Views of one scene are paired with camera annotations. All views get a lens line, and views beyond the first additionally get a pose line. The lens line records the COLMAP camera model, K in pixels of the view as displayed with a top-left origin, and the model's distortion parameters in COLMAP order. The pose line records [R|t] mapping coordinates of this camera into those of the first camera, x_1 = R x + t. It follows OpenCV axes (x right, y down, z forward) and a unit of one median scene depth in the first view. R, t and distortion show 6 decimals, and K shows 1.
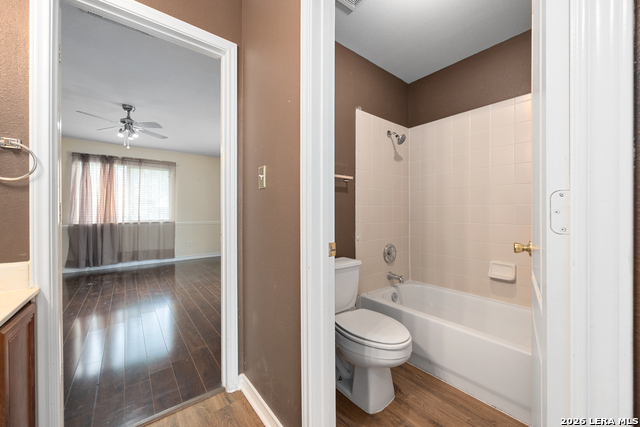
lens RADIAL K [[248.9, 0, 321.6], [0, 248.9, 213.7], [0, 0, 1]] dist [-0.001919, -0.000397]
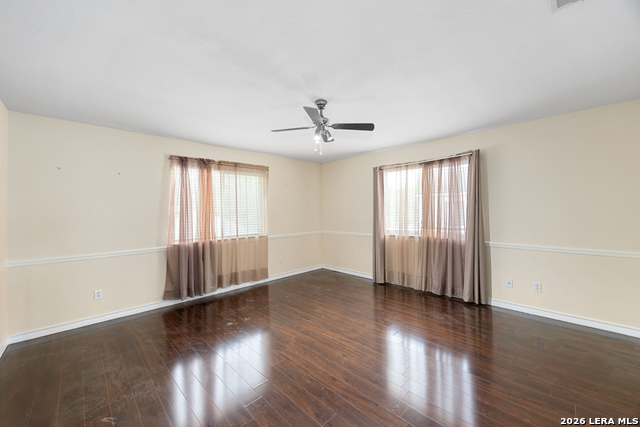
lens RADIAL K [[248.9, 0, 319.4], [0, 248.9, 214.5], [0, 0, 1]] dist [-0.001919, -0.000397]
pose [[0.994533, -0.014859, 0.103362, -0.562189], [0.014018, 0.999862, 0.008861, -0.052131], [-0.103480, -0.007364, 0.994604, 0.139923]]
